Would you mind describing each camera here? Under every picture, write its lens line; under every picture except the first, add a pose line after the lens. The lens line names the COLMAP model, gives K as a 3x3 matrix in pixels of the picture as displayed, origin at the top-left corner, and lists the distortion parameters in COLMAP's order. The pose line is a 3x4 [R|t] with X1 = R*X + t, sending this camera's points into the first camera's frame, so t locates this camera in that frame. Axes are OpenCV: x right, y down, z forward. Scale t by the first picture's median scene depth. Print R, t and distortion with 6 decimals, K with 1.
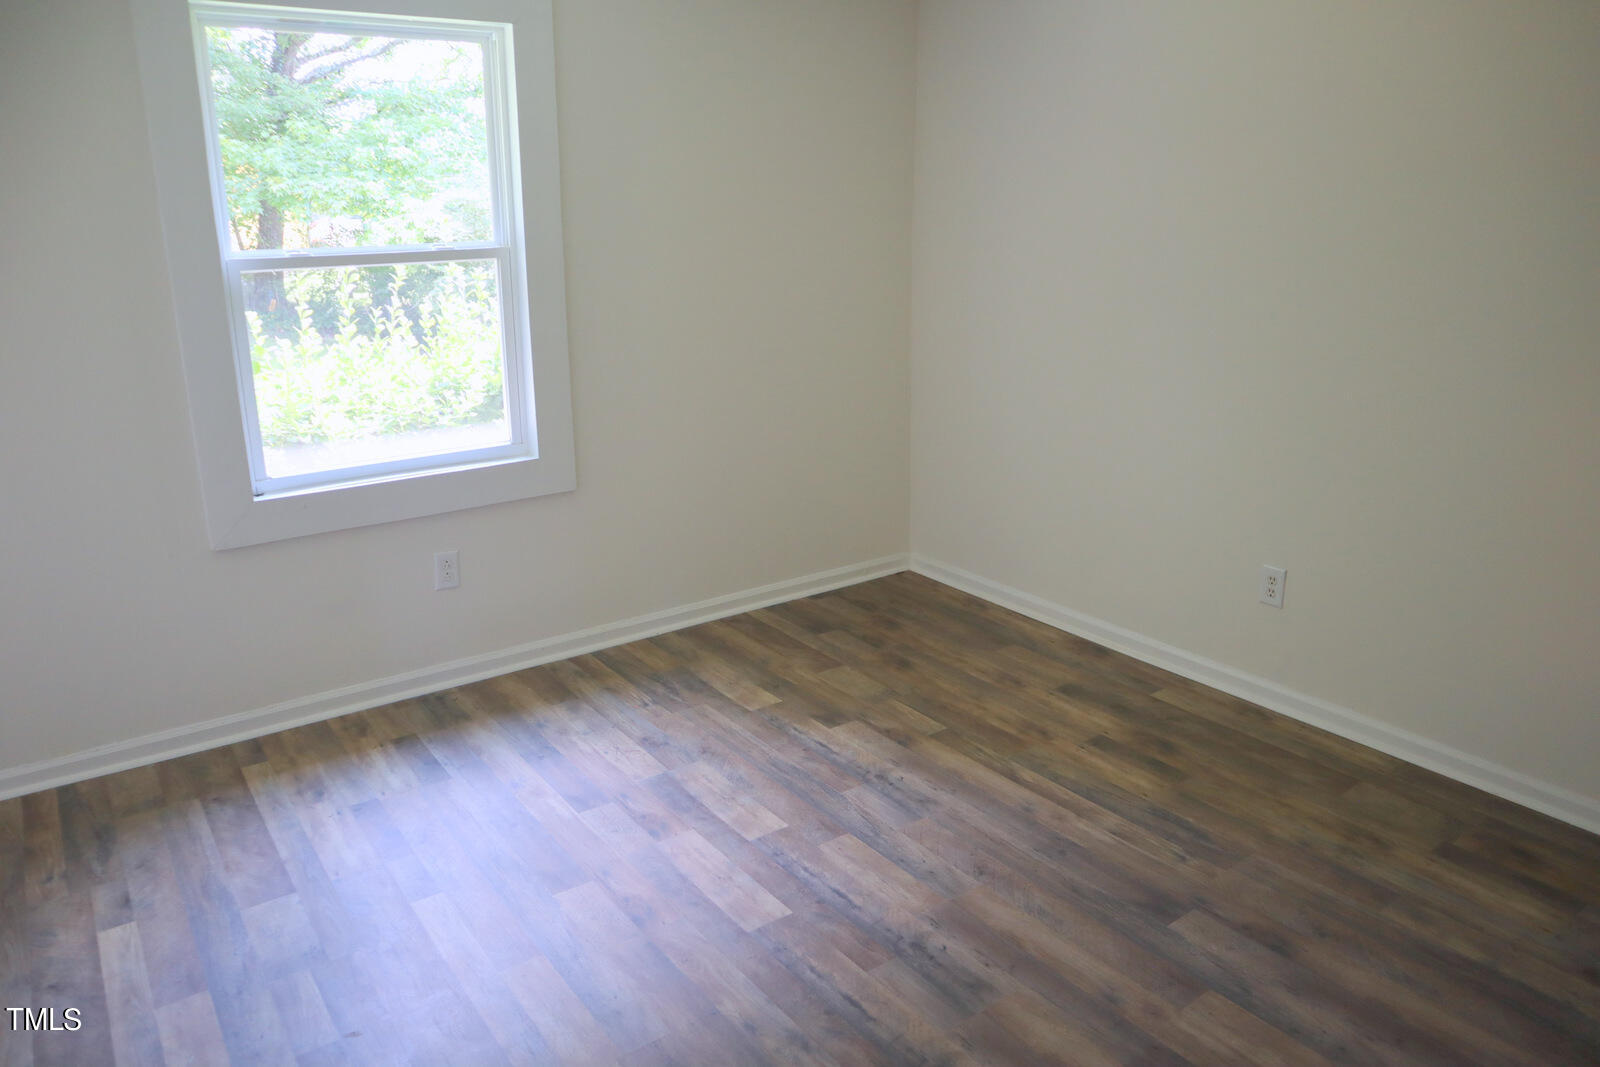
lens RADIAL K [[1110.9, 0, 810.0], [0, 1110.9, 537.7], [0, 0, 1]] dist [-0.118463, 0.062098]
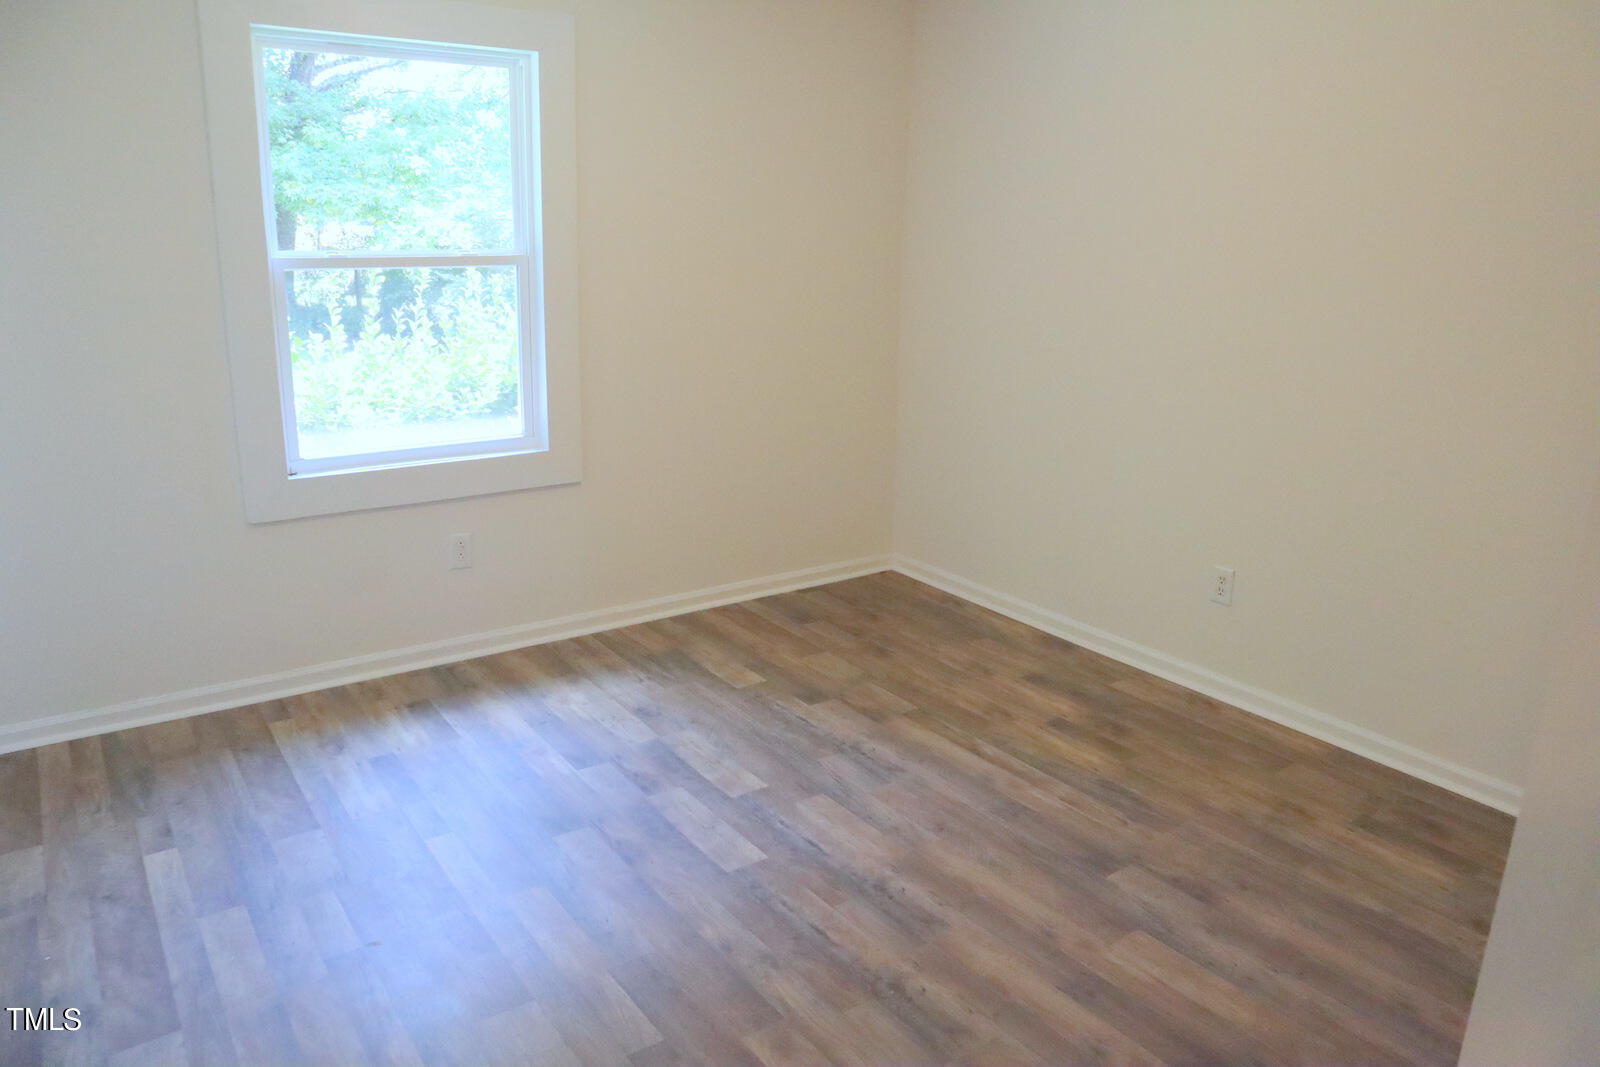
lens RADIAL K [[1110.9, 0, 799.0], [0, 1110.9, 527.0], [0, 0, 1]] dist [-0.118463, 0.062098]
pose [[0.999560, 0.028882, -0.006799, 0.010404], [-0.029043, 0.999270, -0.024820, 0.027763], [0.006077, 0.025006, 0.999669, -0.096548]]
